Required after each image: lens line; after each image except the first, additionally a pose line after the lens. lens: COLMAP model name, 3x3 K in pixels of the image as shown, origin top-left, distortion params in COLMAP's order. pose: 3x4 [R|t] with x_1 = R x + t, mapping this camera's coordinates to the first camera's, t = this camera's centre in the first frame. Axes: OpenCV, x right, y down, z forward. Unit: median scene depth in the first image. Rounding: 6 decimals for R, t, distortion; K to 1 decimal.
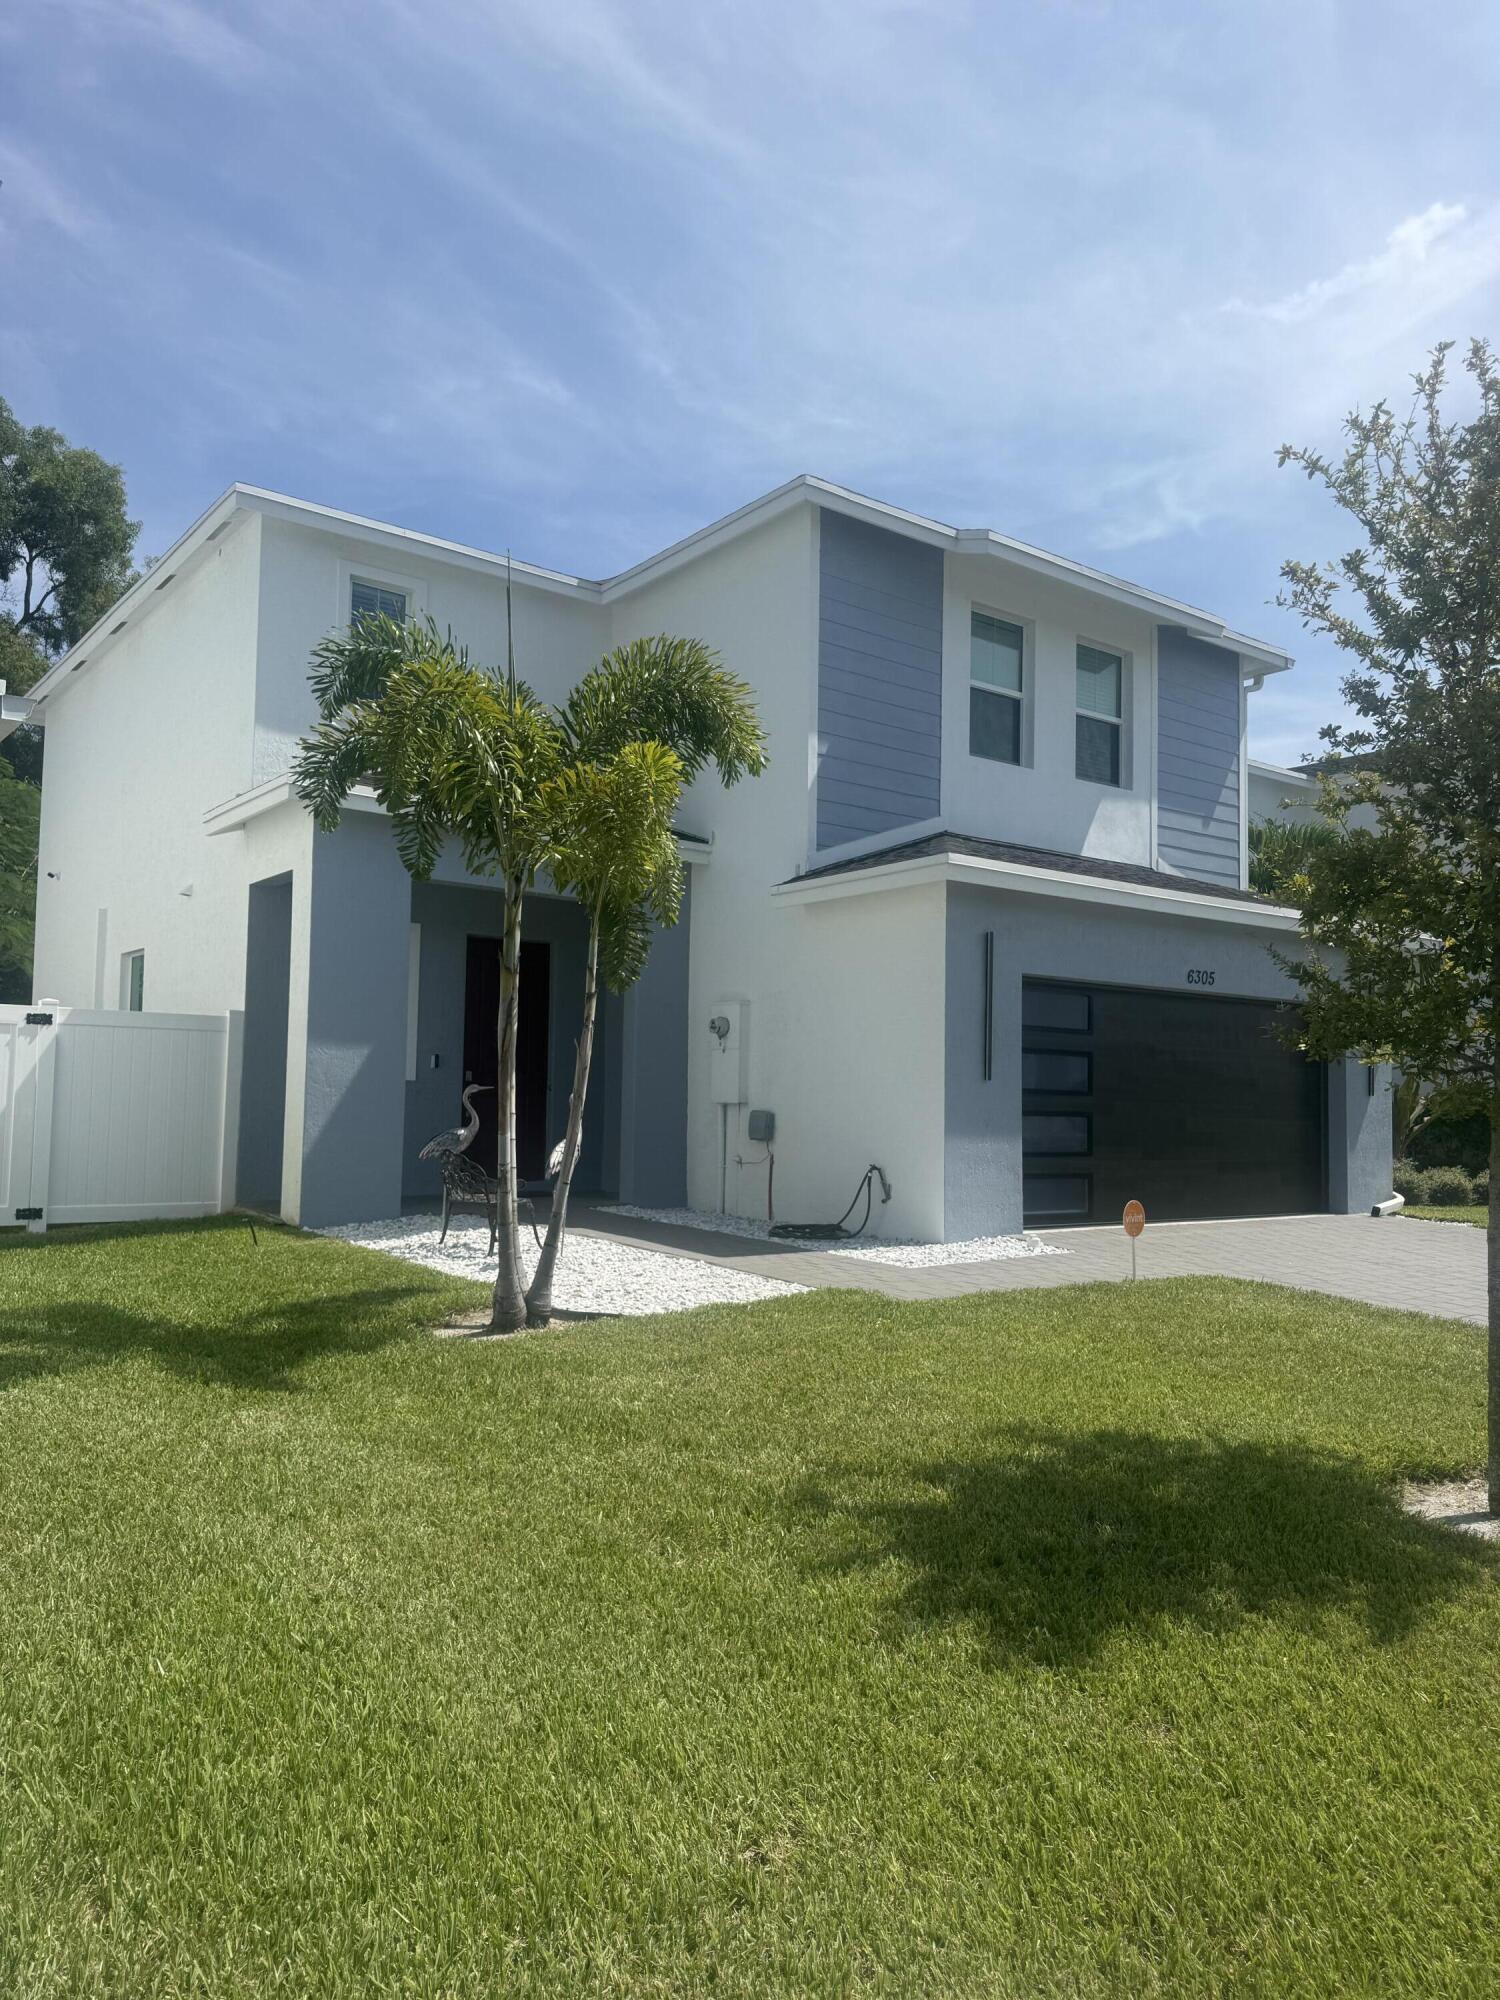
lens RADIAL K [[1445.9, 0, 750.0], [0, 1445.9, 1000.0], [0, 0, 1]] dist [-0.001006, -0.001698]
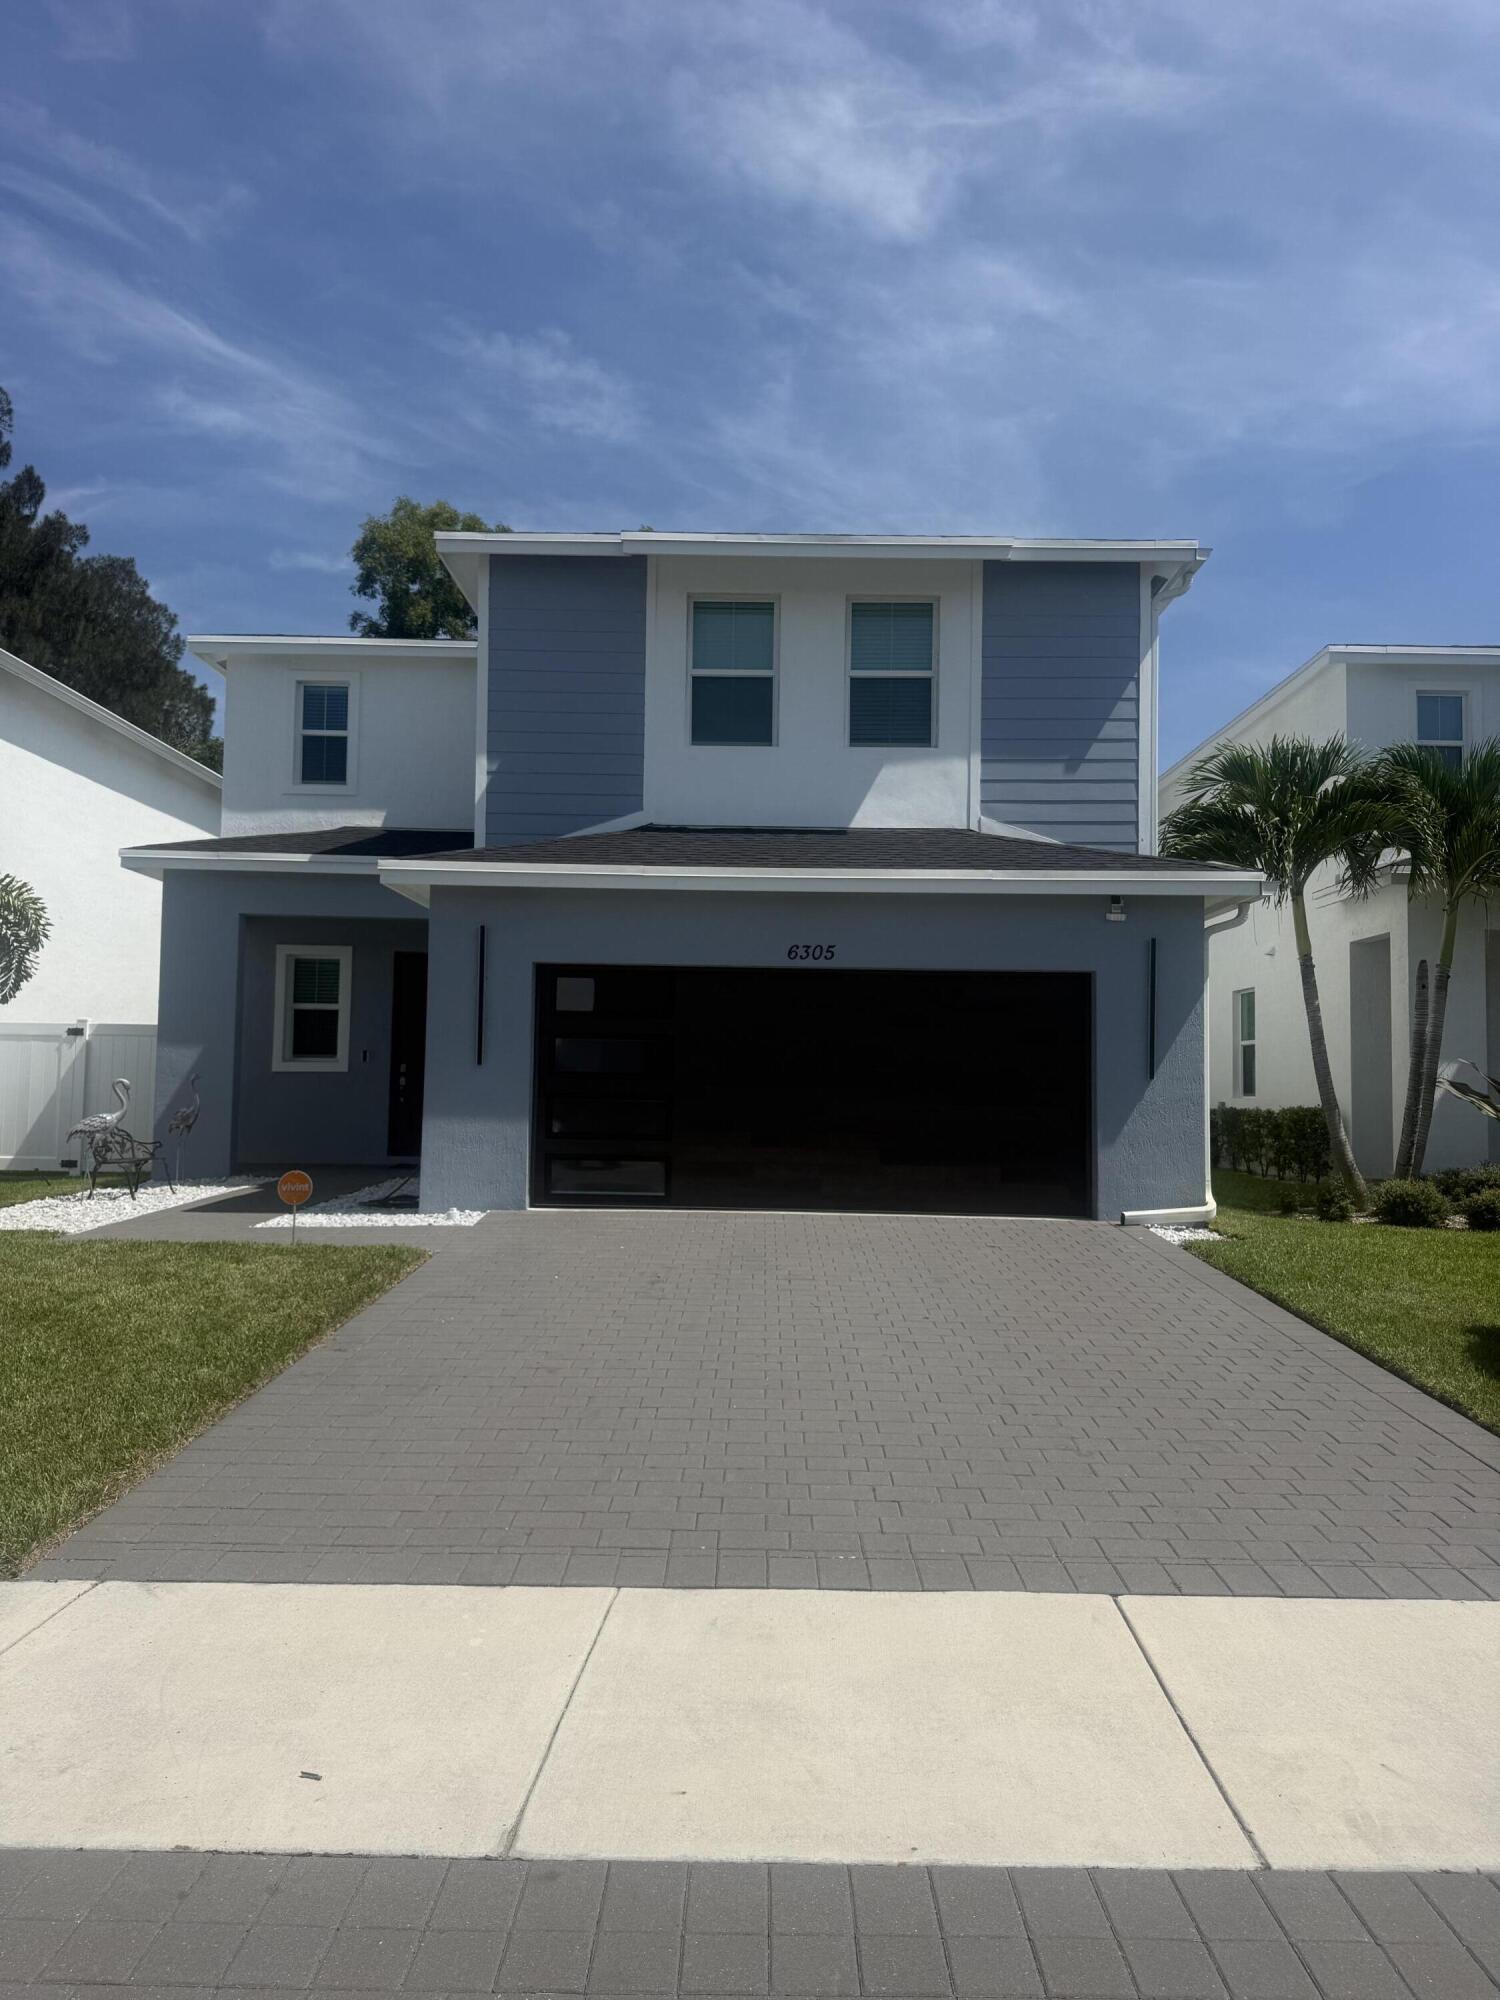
lens RADIAL K [[1410.1, 0, 750.0], [0, 1410.1, 1000.0], [0, 0, 1]] dist [-0.004486, -0.001981]
pose [[0.788494, -0.041158, -0.613664, 0.777322], [0.040623, 0.999065, -0.014810, 0.025157], [0.613699, -0.013251, 0.789429, 0.243552]]
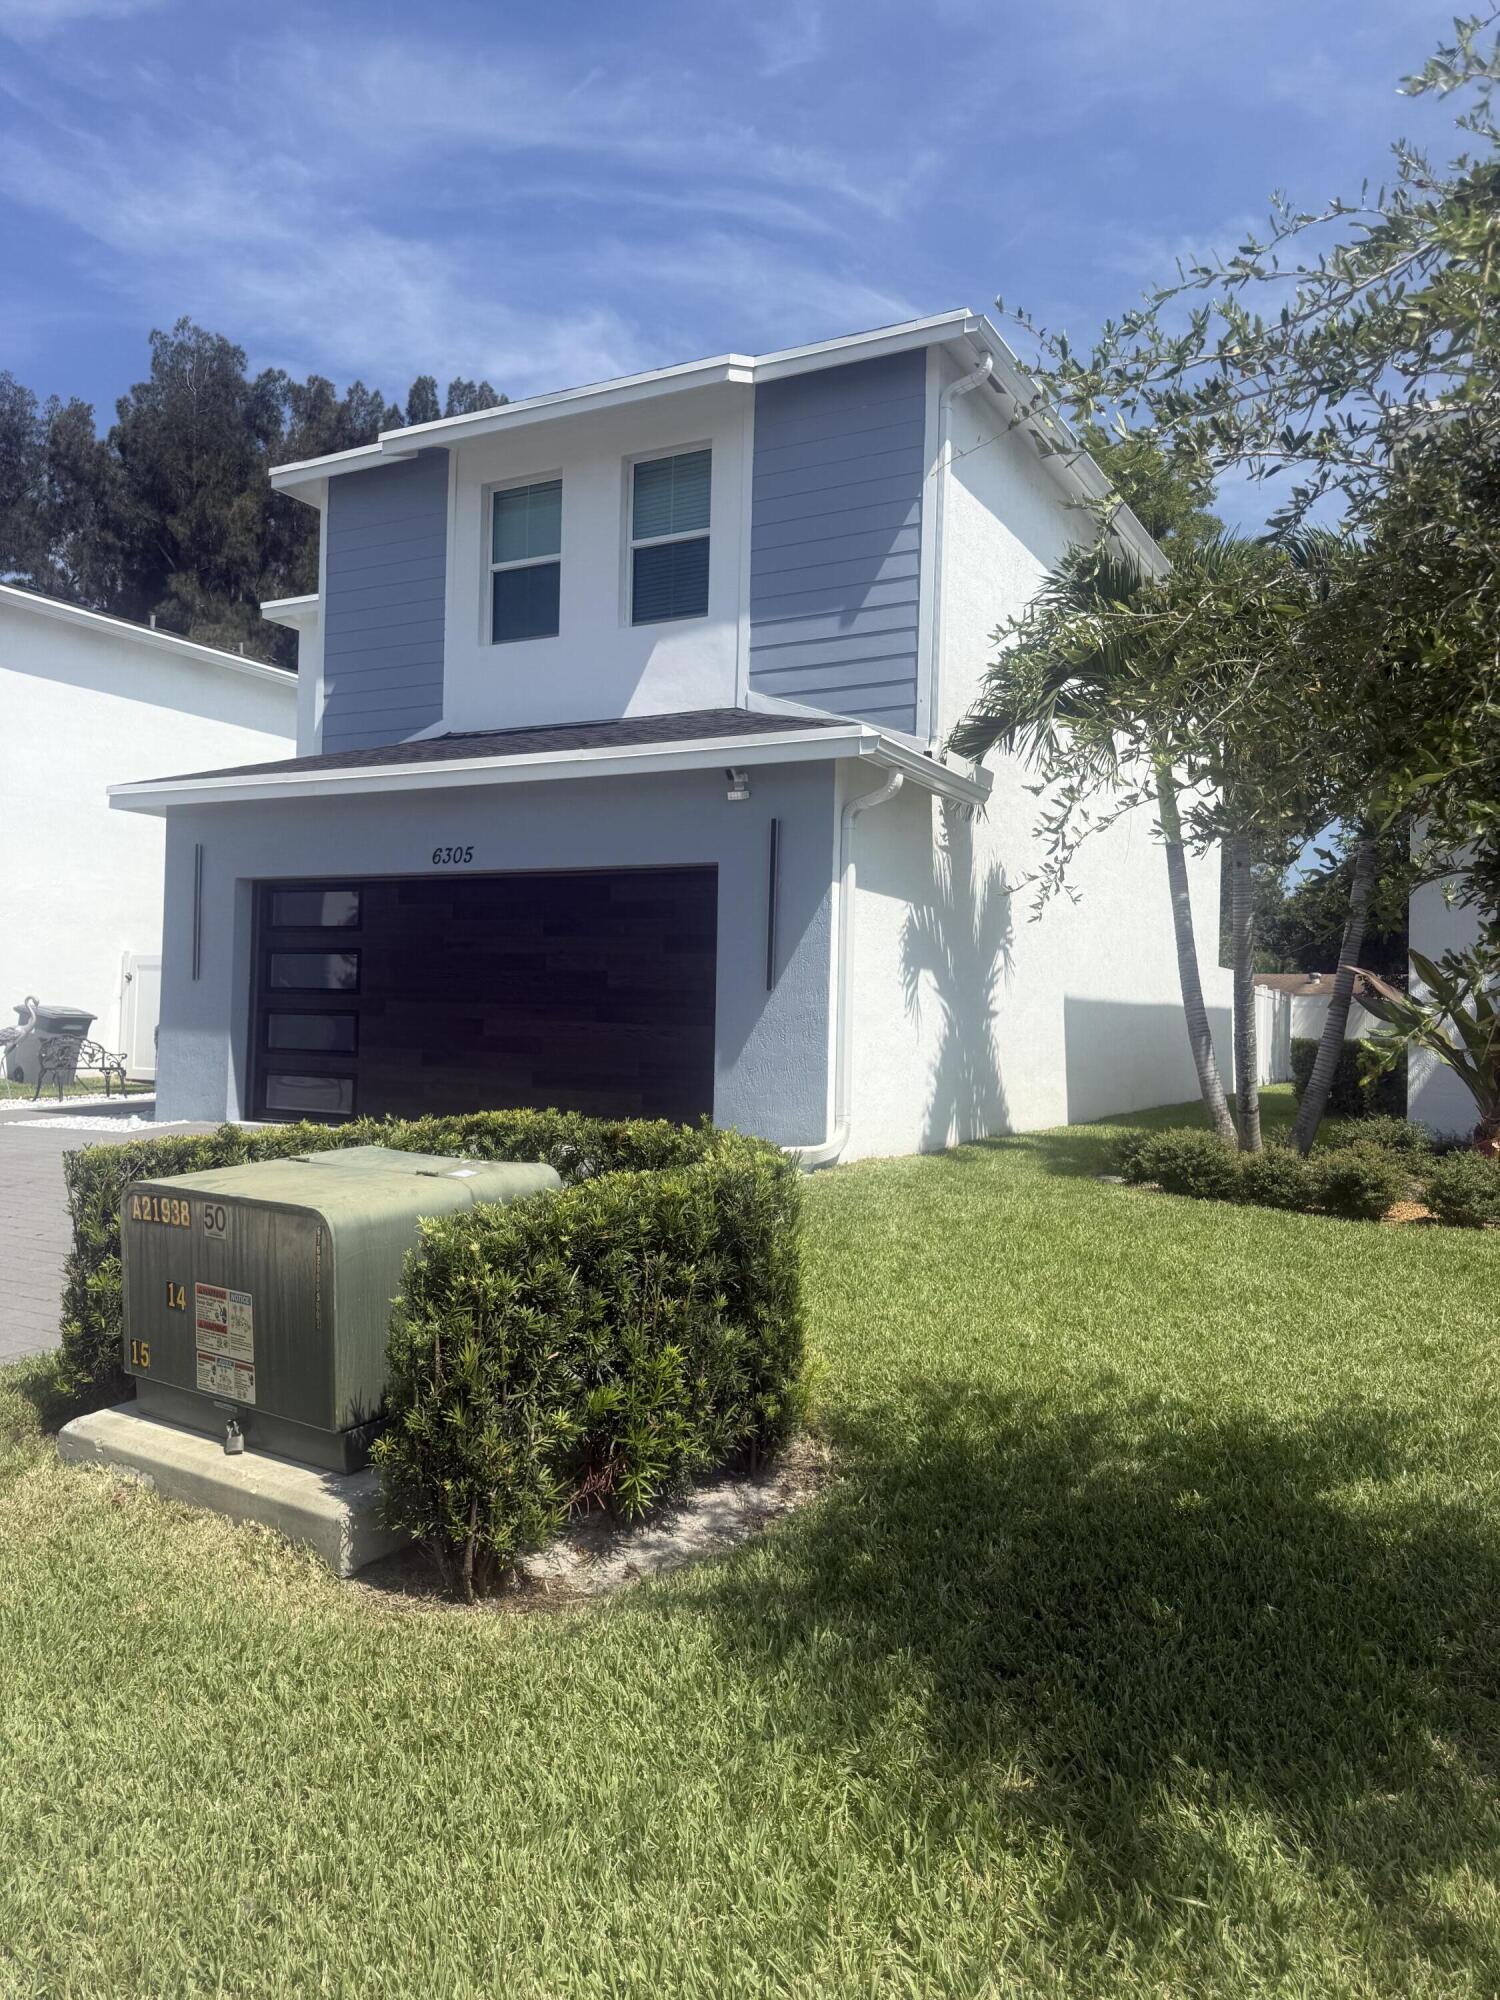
lens RADIAL K [[1445.9, 0, 750.0], [0, 1445.9, 1000.0], [0, 0, 1]] dist [-0.001006, -0.001698]
pose [[0.398688, -0.020867, -0.916849, 1.085939], [0.040087, 0.999182, -0.005309, 0.076413], [0.916210, -0.034637, 0.399199, 0.764428]]
